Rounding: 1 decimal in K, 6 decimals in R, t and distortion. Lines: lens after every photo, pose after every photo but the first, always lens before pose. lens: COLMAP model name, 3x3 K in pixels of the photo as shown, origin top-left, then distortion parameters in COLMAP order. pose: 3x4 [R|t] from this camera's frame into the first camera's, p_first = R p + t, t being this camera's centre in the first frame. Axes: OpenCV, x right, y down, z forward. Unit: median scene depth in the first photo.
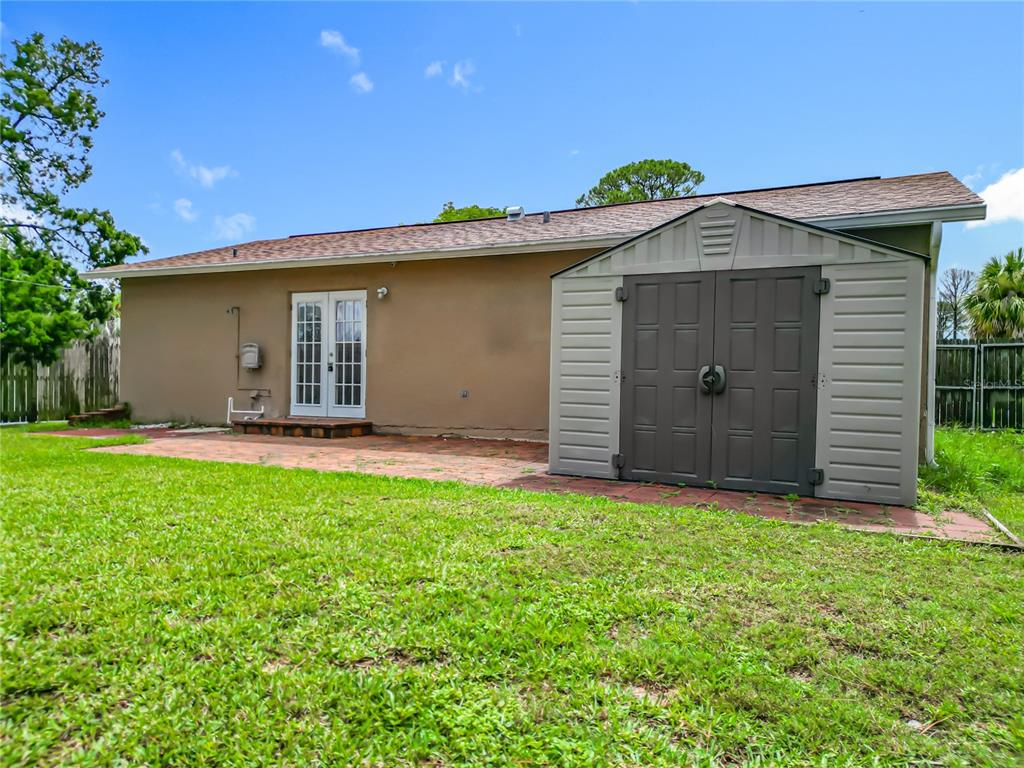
lens RADIAL K [[739.3, 0, 512.0], [0, 739.3, 384.0], [0, 0, 1]] dist [0.060144, -0.065985]
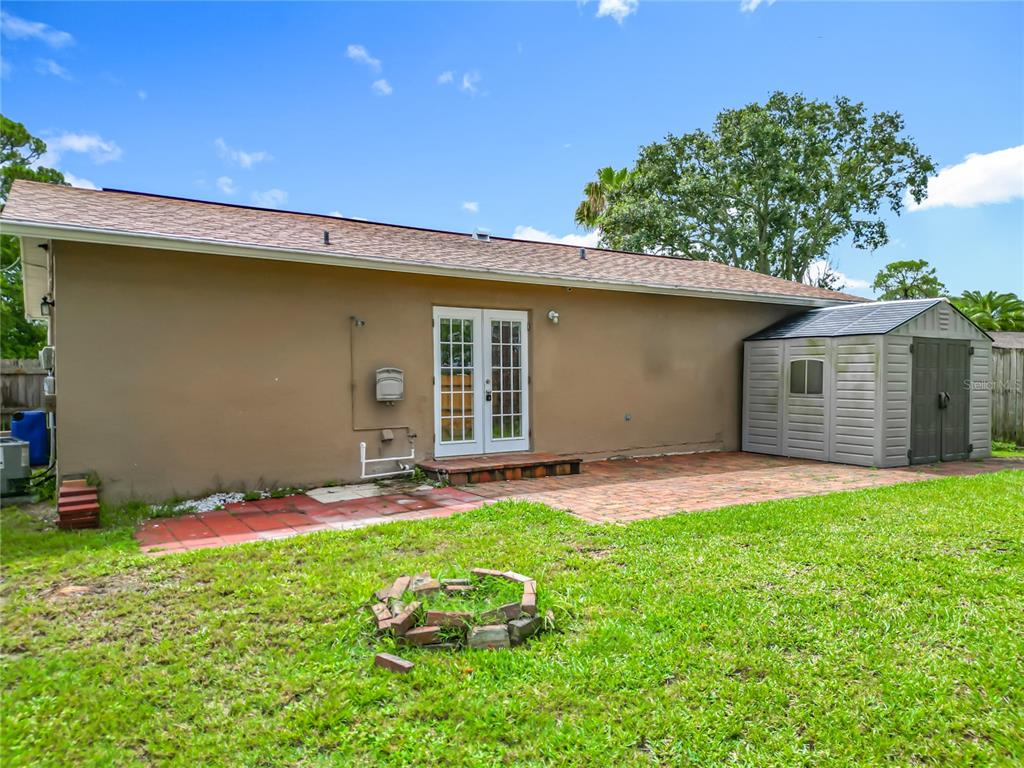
lens RADIAL K [[739.3, 0, 512.0], [0, 739.3, 384.0], [0, 0, 1]] dist [0.060144, -0.065985]
pose [[0.510817, -0.021057, 0.859431, -0.987392], [0.018687, 0.999736, 0.013388, -0.048190], [-0.859486, 0.009221, 0.511076, 0.539630]]
